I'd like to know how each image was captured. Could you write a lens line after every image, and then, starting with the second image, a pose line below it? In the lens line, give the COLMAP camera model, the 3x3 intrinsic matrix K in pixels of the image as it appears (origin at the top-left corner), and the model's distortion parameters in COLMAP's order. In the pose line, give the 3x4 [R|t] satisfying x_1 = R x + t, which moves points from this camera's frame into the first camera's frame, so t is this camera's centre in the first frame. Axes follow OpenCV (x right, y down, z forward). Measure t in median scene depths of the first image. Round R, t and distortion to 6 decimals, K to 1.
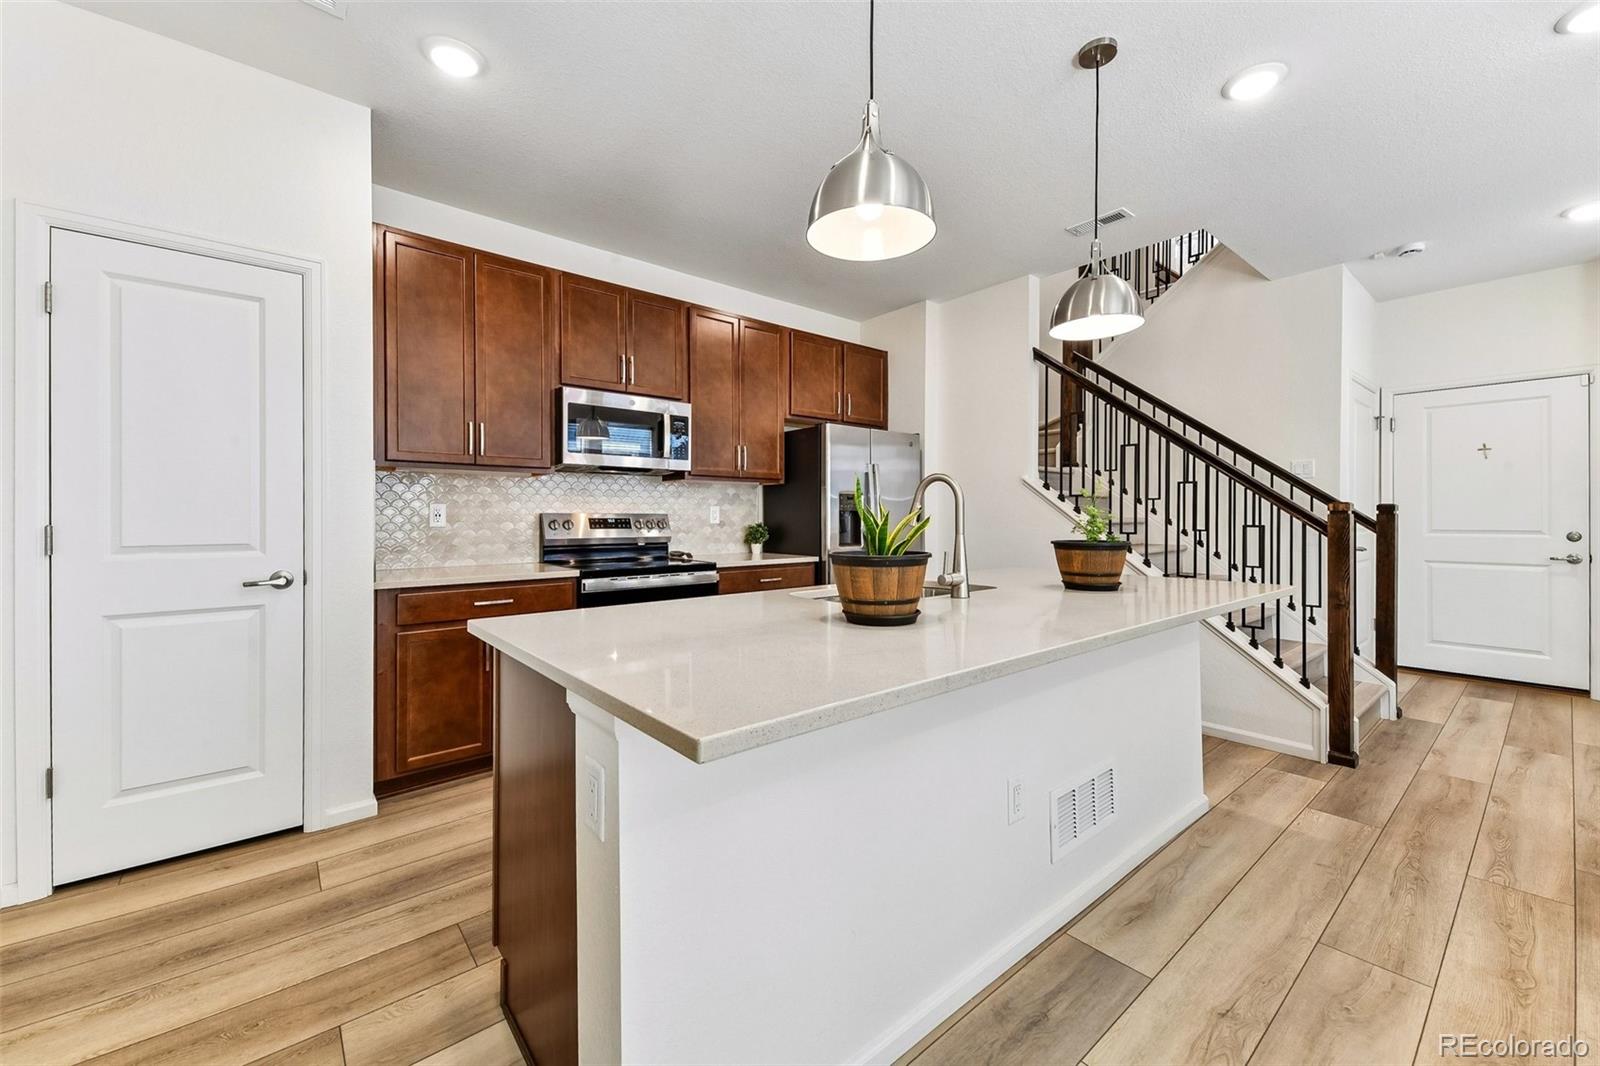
lens RADIAL K [[631.2, 0, 805.6], [0, 631.2, 517.8], [0, 0, 1]] dist [0.021529, -0.008178]
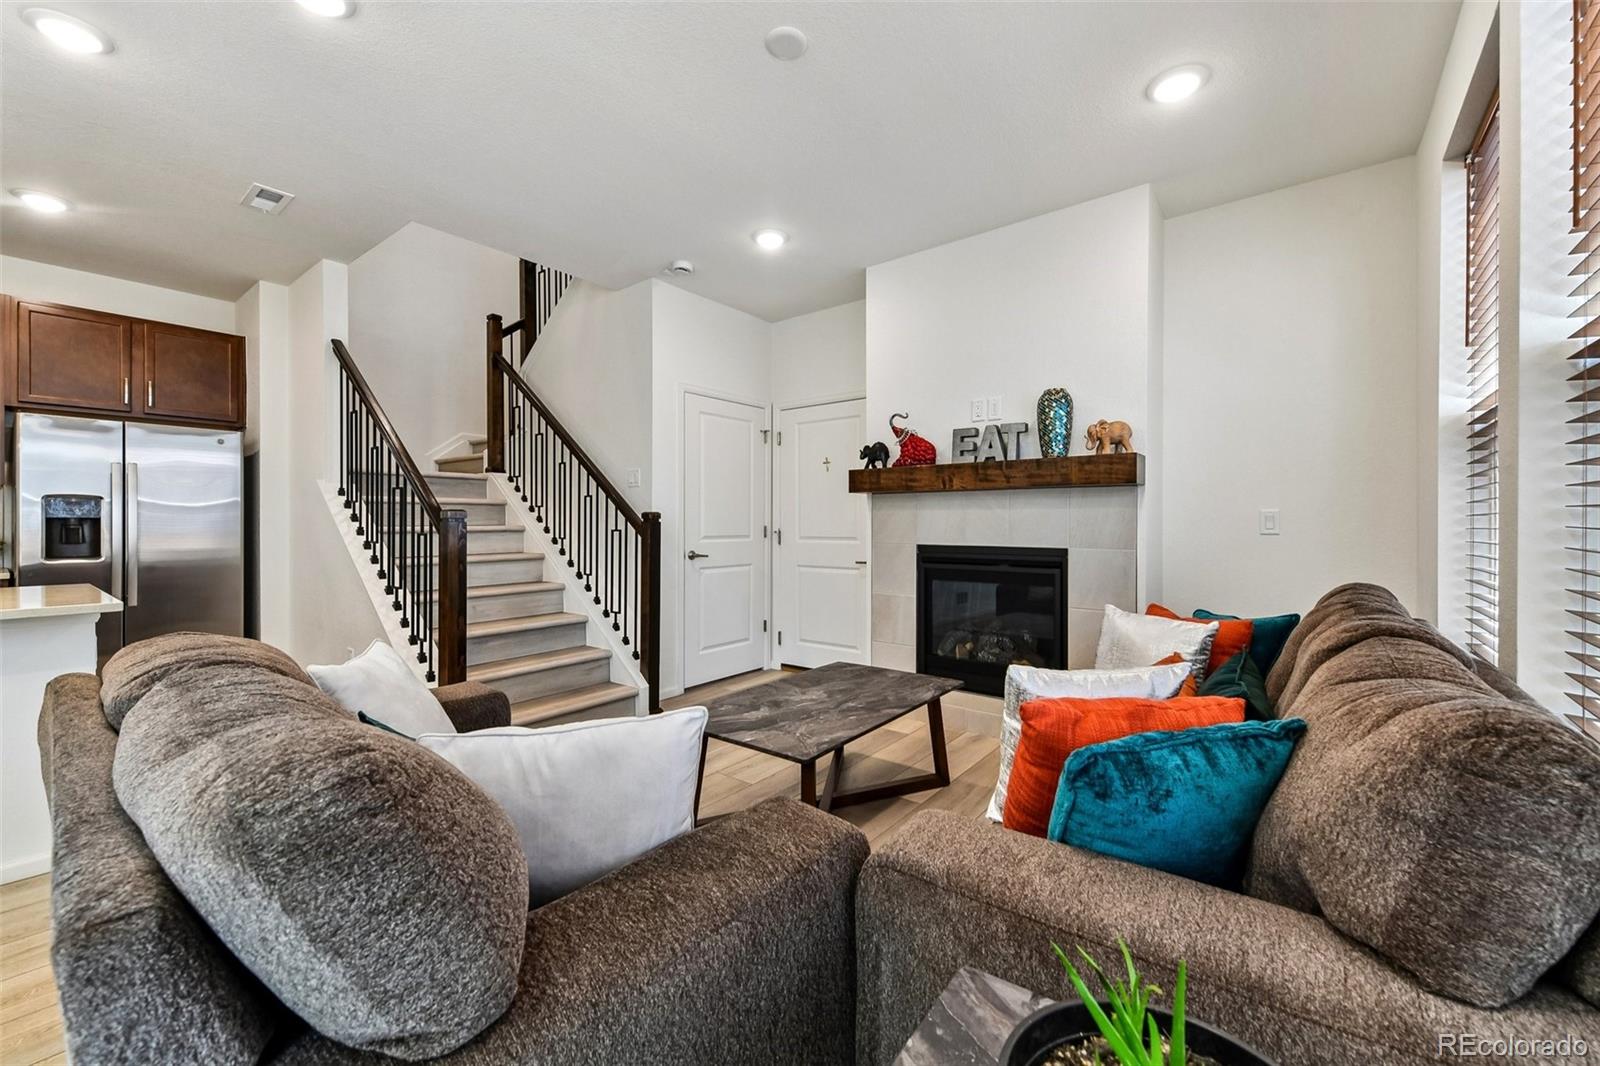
lens RADIAL K [[631.2, 0, 817.4], [0, 631.2, 528.8], [0, 0, 1]] dist [0.021529, -0.008178]
pose [[0.978832, -0.001372, 0.204660, 1.068584], [-0.000198, 0.999971, 0.007651, -0.003494], [-0.204665, -0.007529, 0.978803, -0.062405]]
